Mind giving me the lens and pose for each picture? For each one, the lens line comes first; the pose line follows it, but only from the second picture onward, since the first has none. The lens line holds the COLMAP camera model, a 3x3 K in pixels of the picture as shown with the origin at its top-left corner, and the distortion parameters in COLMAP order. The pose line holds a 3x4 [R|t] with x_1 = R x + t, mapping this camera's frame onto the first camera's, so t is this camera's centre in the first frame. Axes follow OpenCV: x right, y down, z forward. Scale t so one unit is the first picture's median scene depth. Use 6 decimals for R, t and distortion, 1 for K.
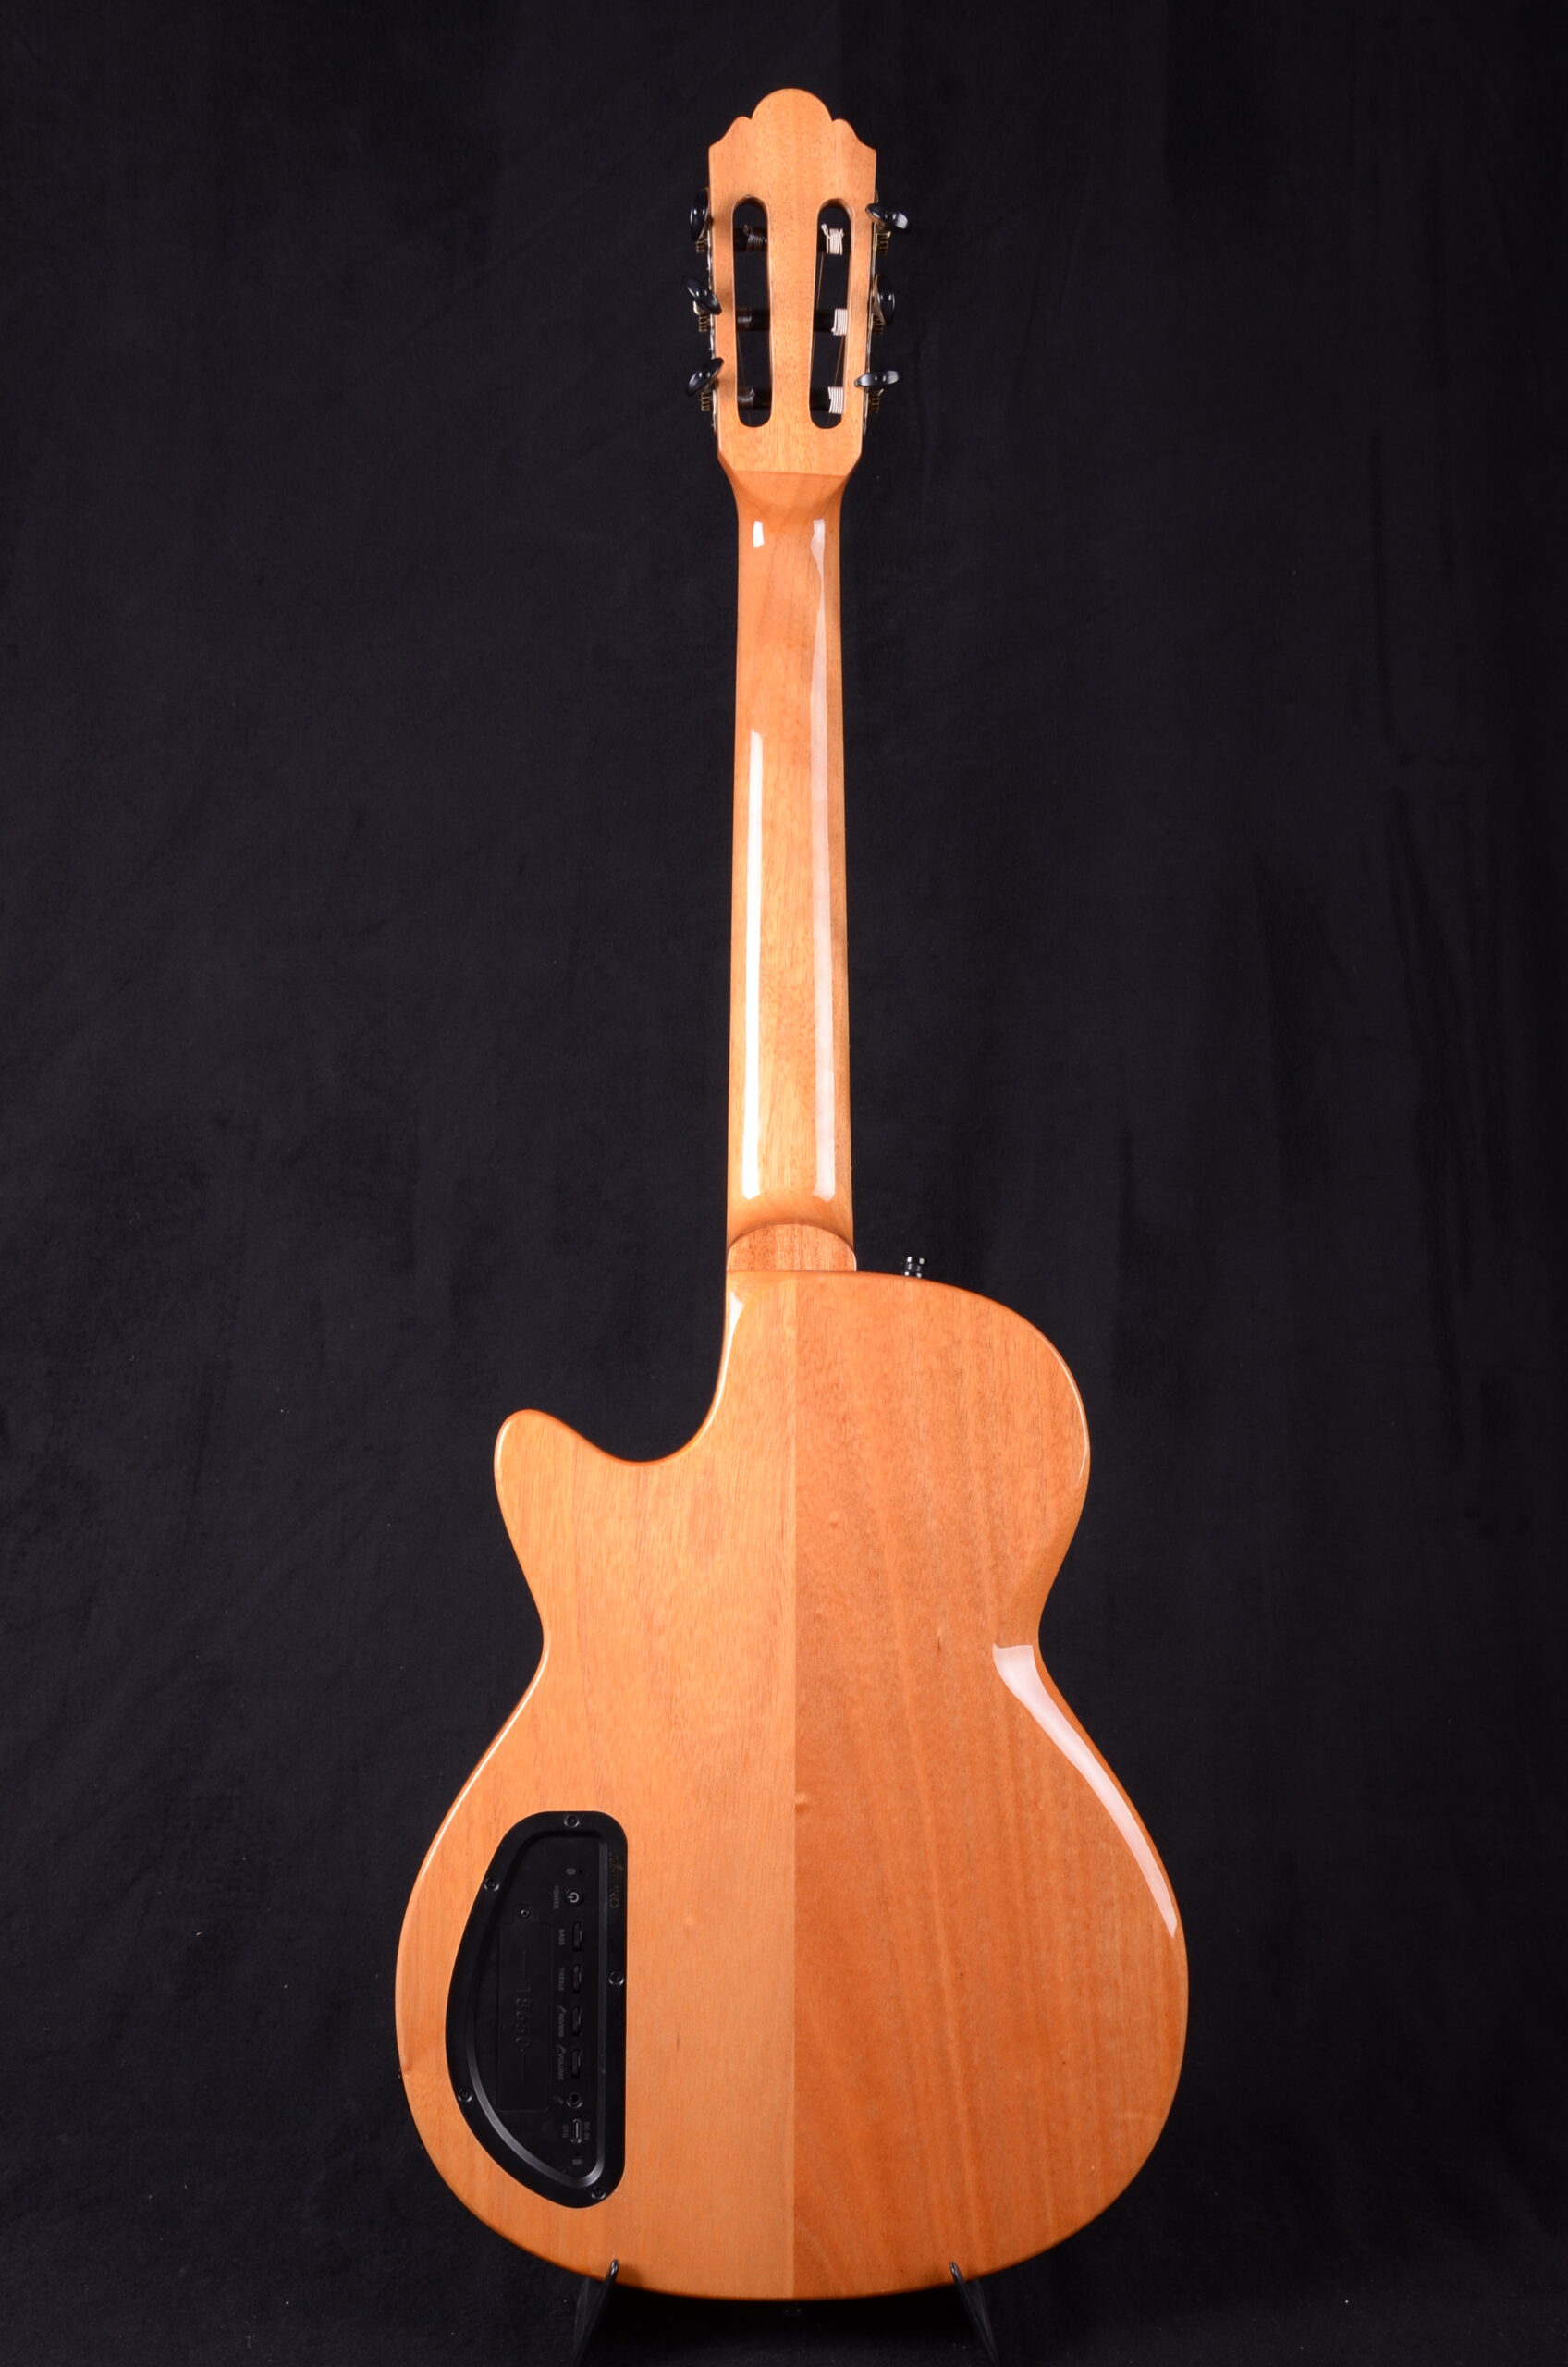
lens RADIAL K [[2778.8, 0, 788.4], [0, 2778.8, 1214.1], [0, 0, 1]] dist [0.064168, 0.000000]
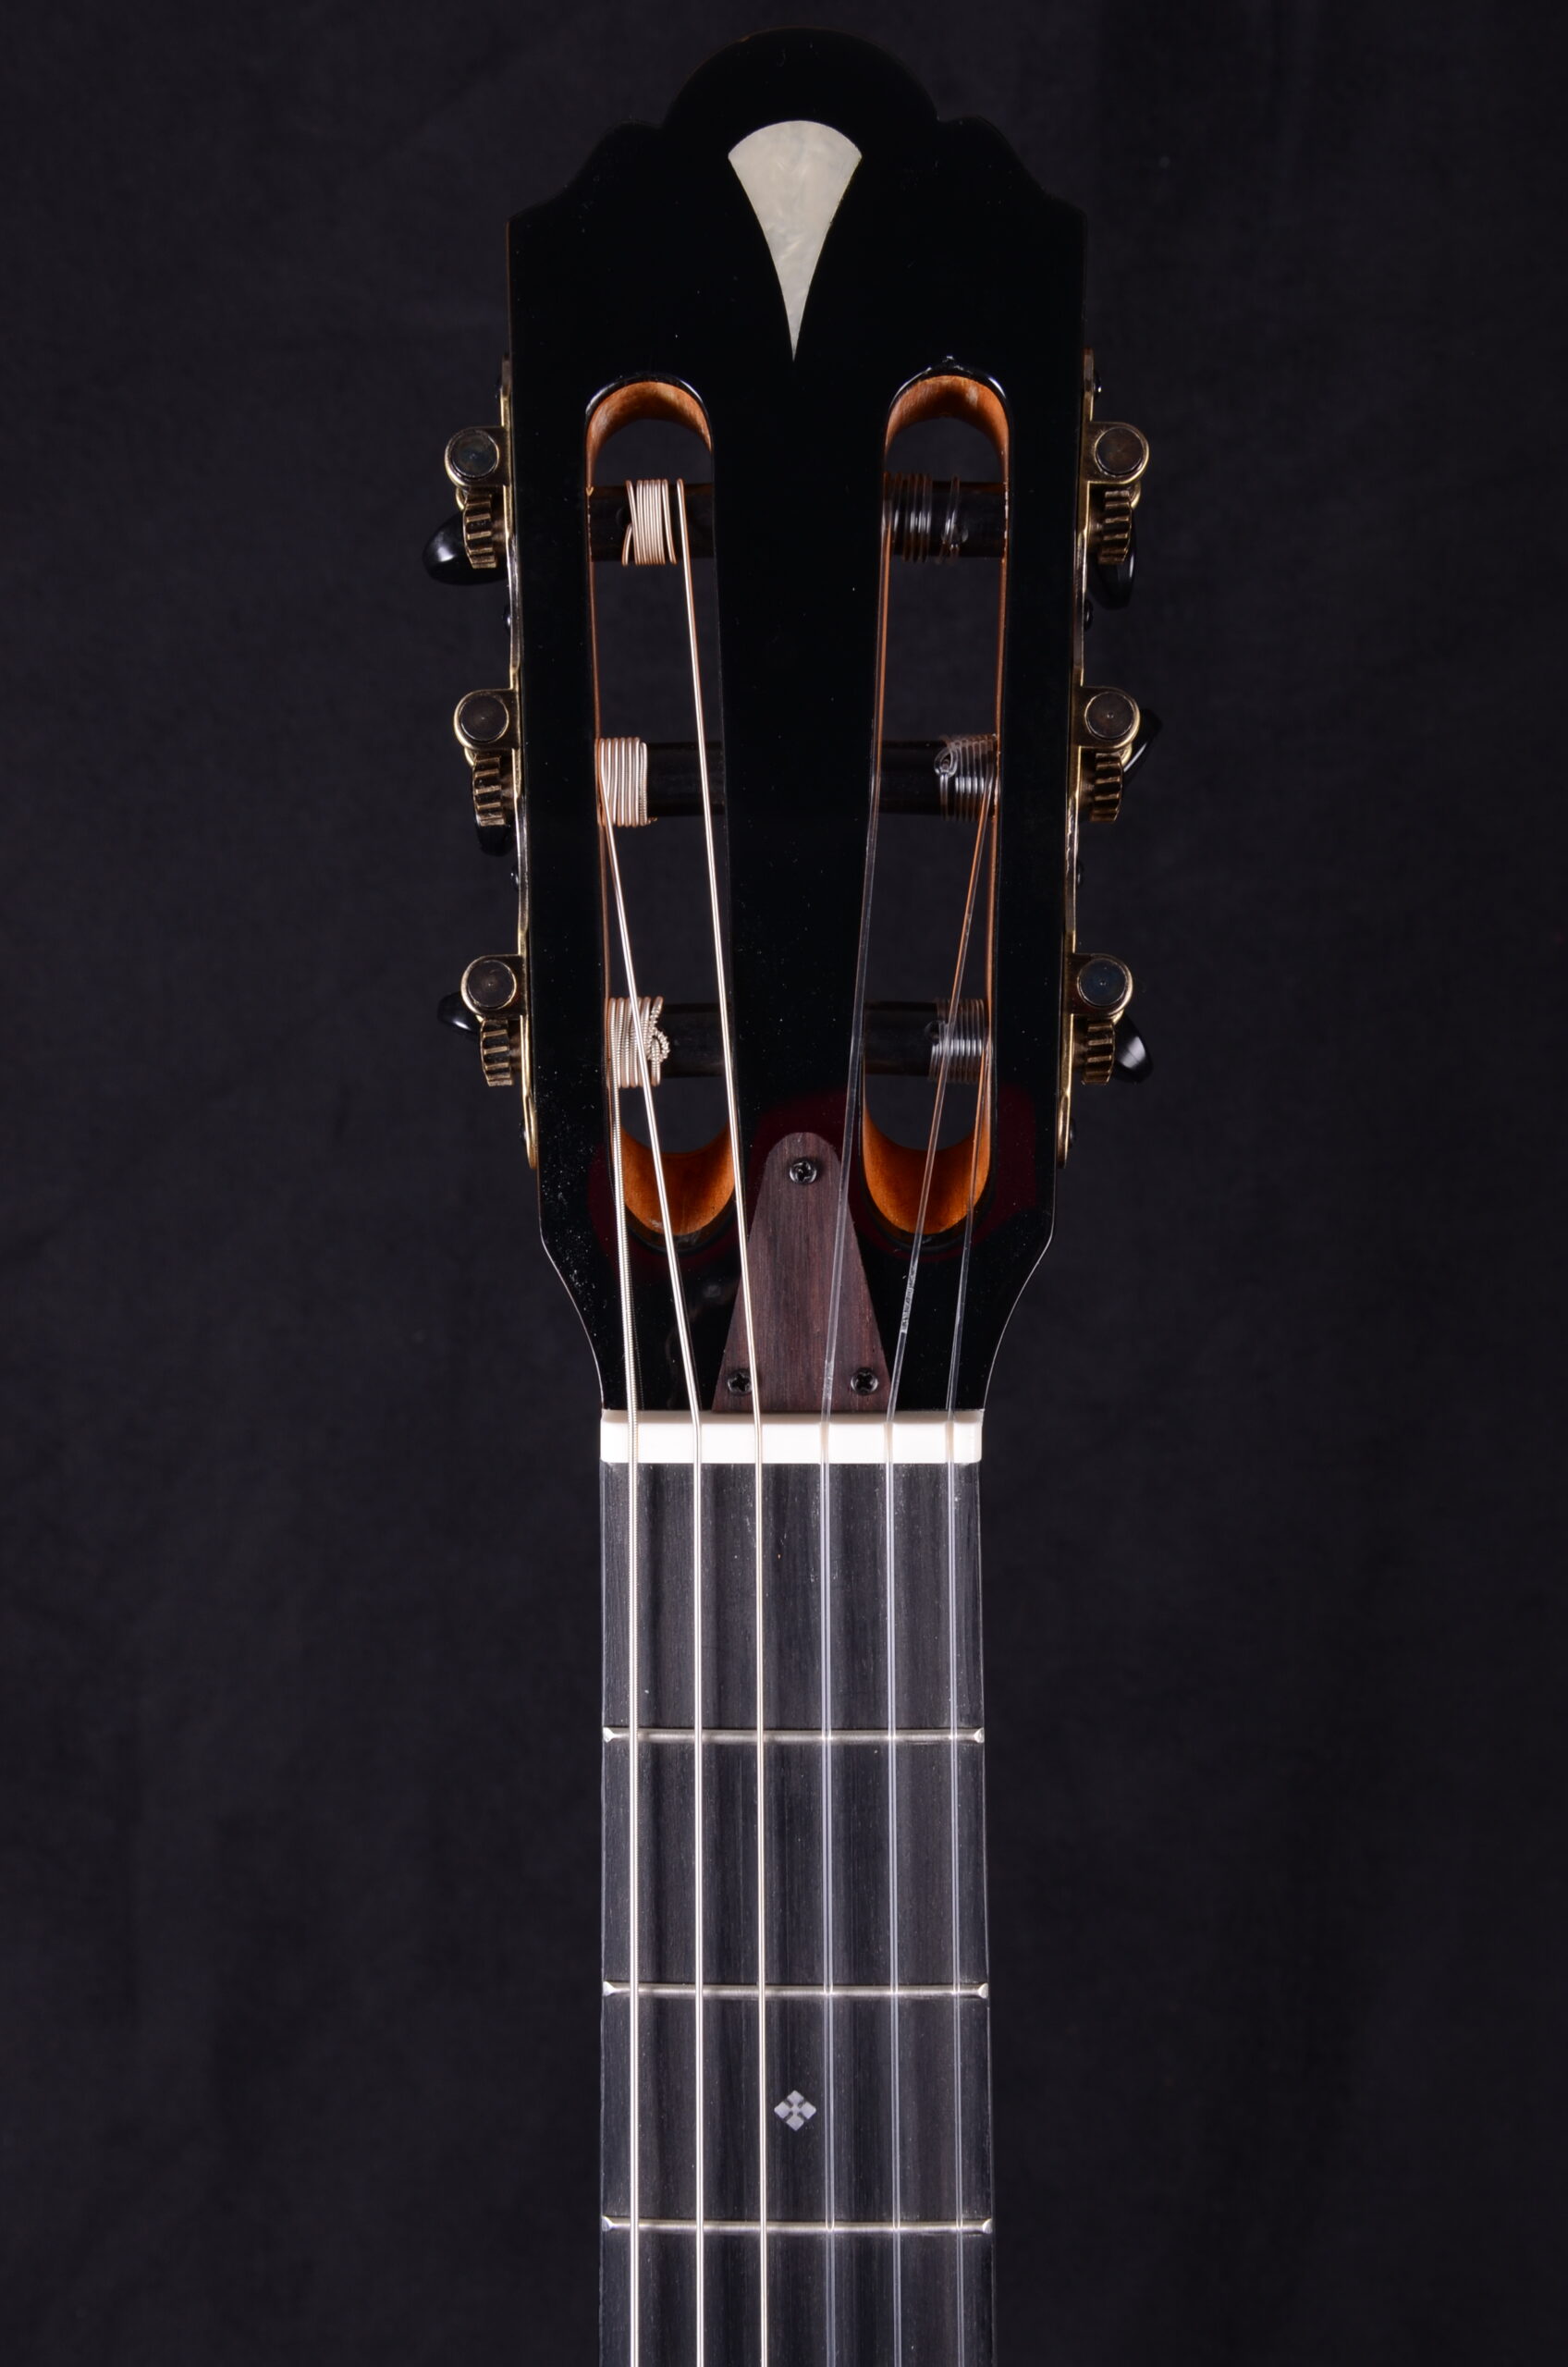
lens RADIAL K [[3183.1, 0, 699.3], [0, 3183.1, 1240.7], [0, 0, 1]] dist [0.056696, 0.000000]
pose [[0.993935, 0.013582, -0.109128, 0.025552], [0.019640, 0.954466, 0.297672, -0.378827], [0.108202, -0.298010, 0.948410, 0.761276]]
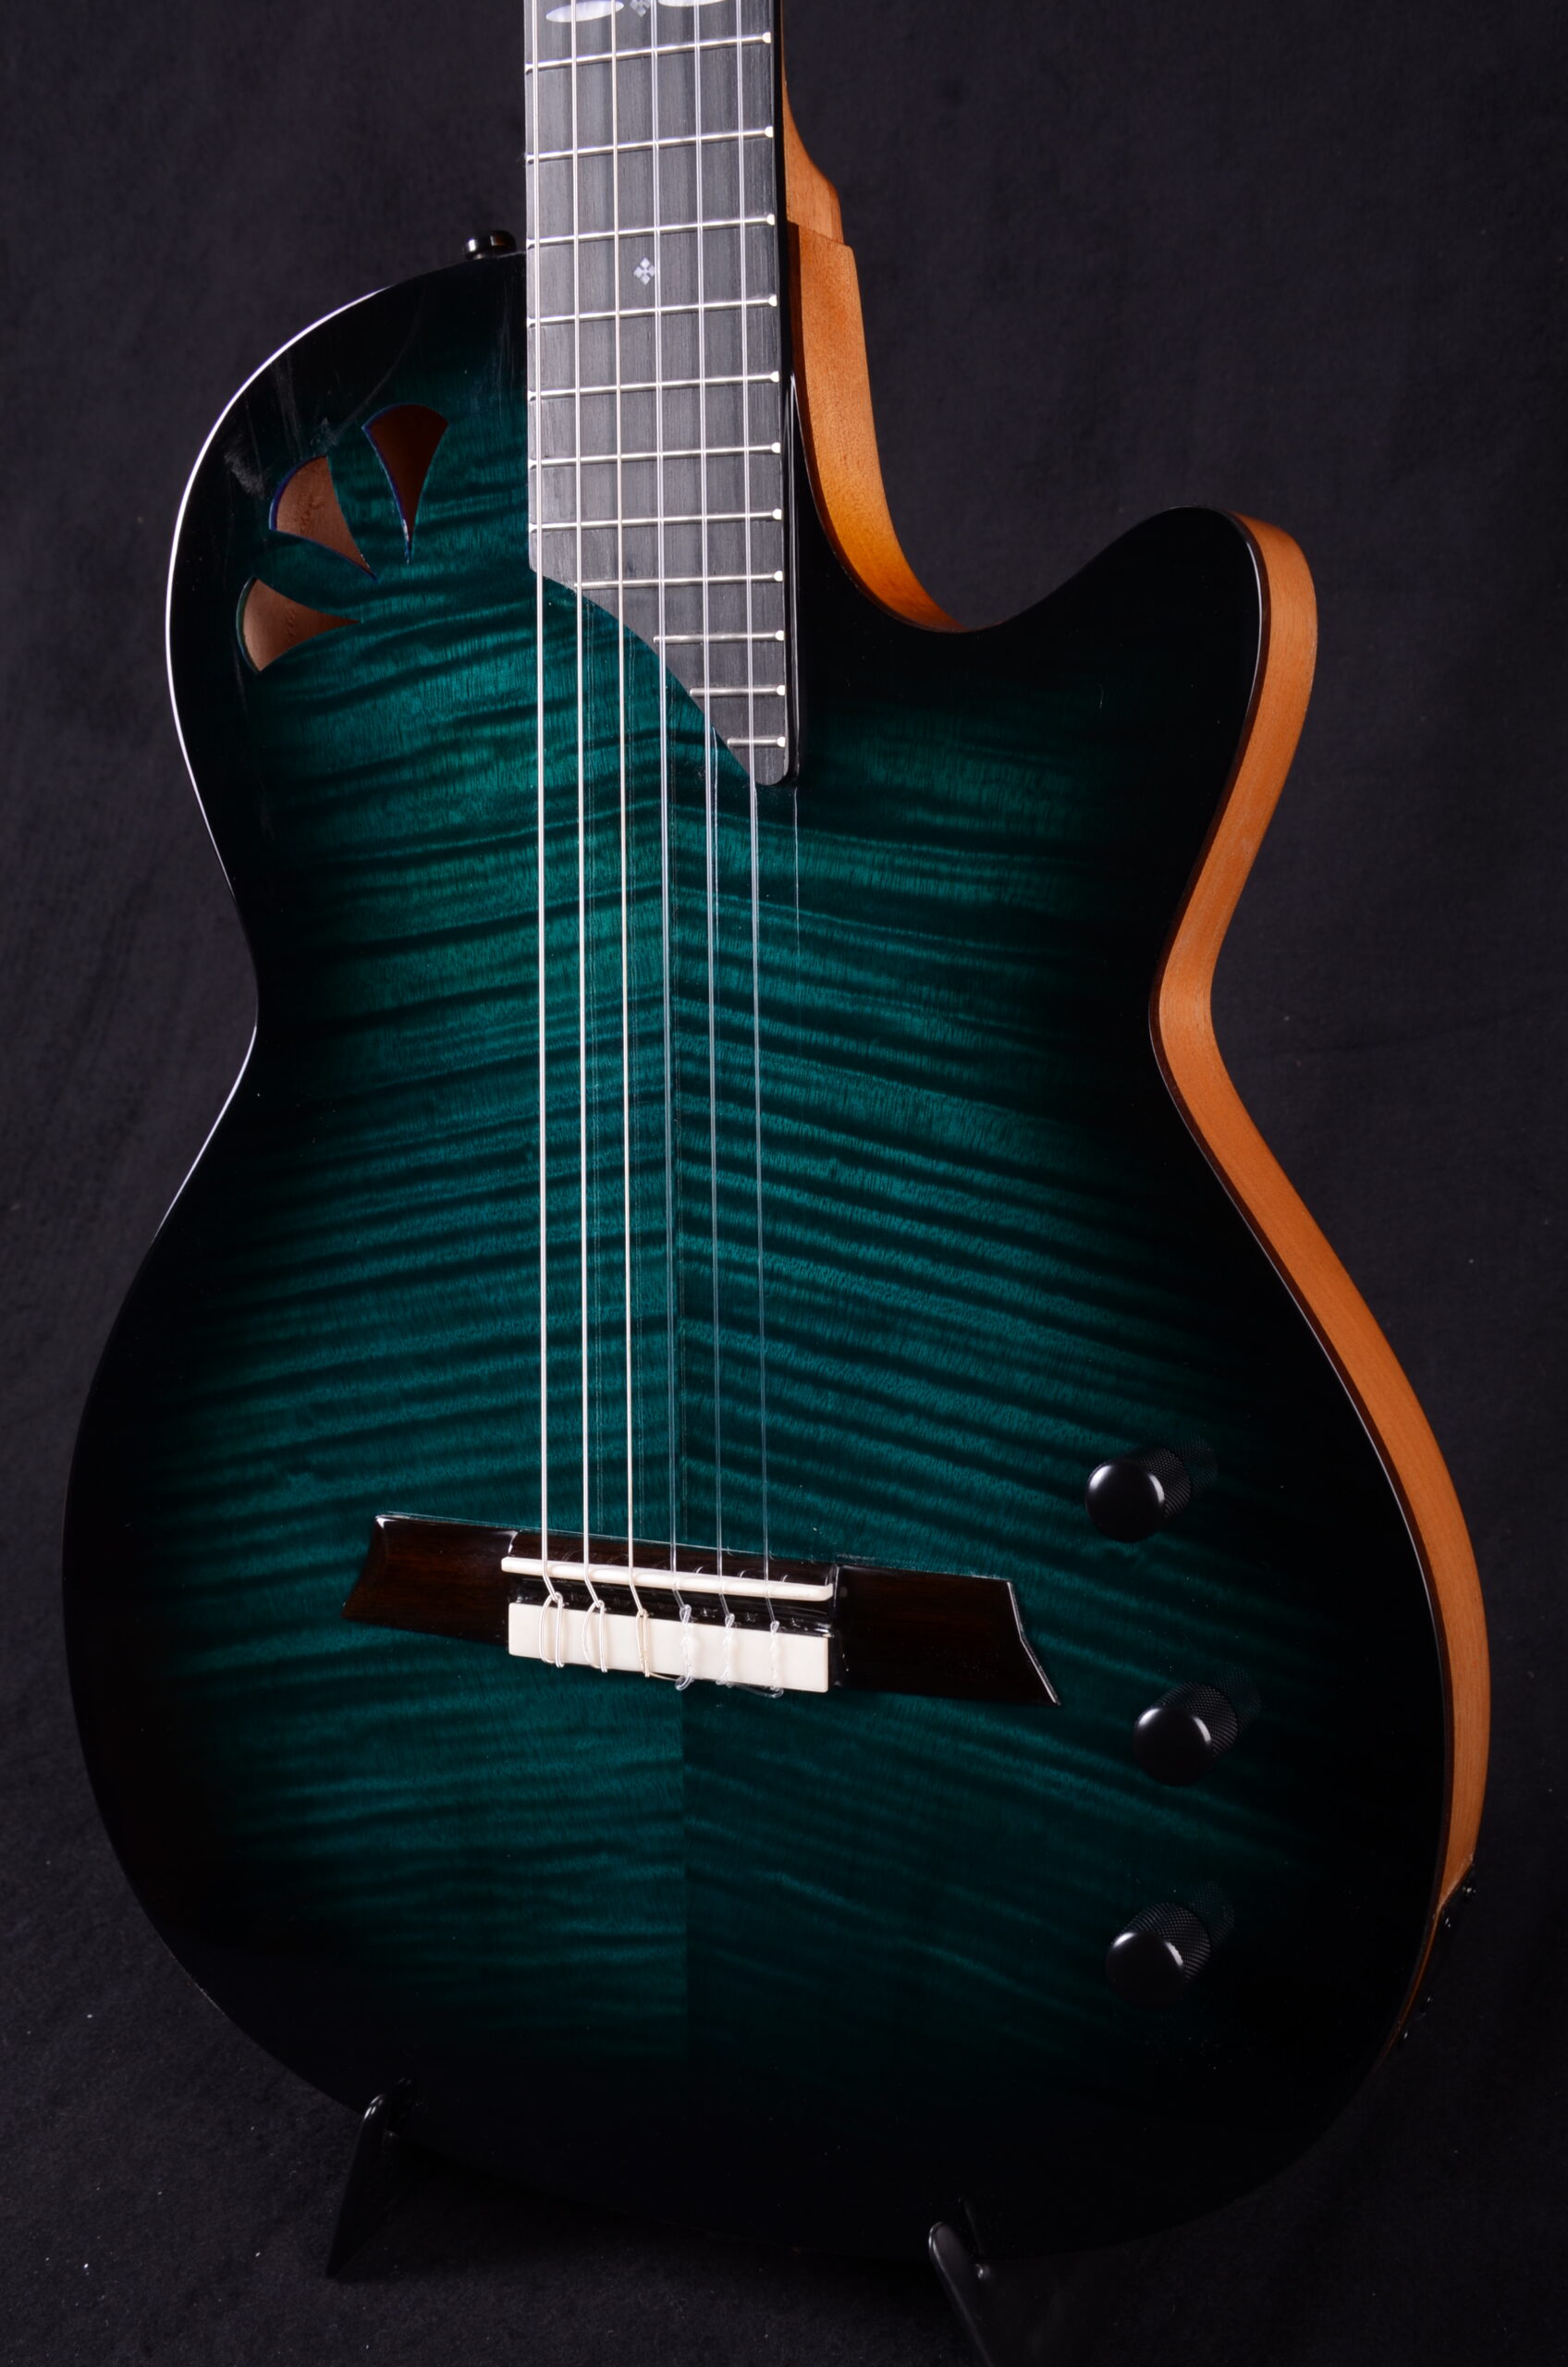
lens RADIAL K [[3062.4, 0, 786.2], [0, 3062.4, 1227.8], [0, 0, 1]] dist [0.030024, 0.000000]
pose [[0.879470, 0.062451, -0.471839, 0.279766], [0.063324, 0.967188, 0.246045, 0.058973], [0.471723, -0.246268, 0.846658, 0.550709]]
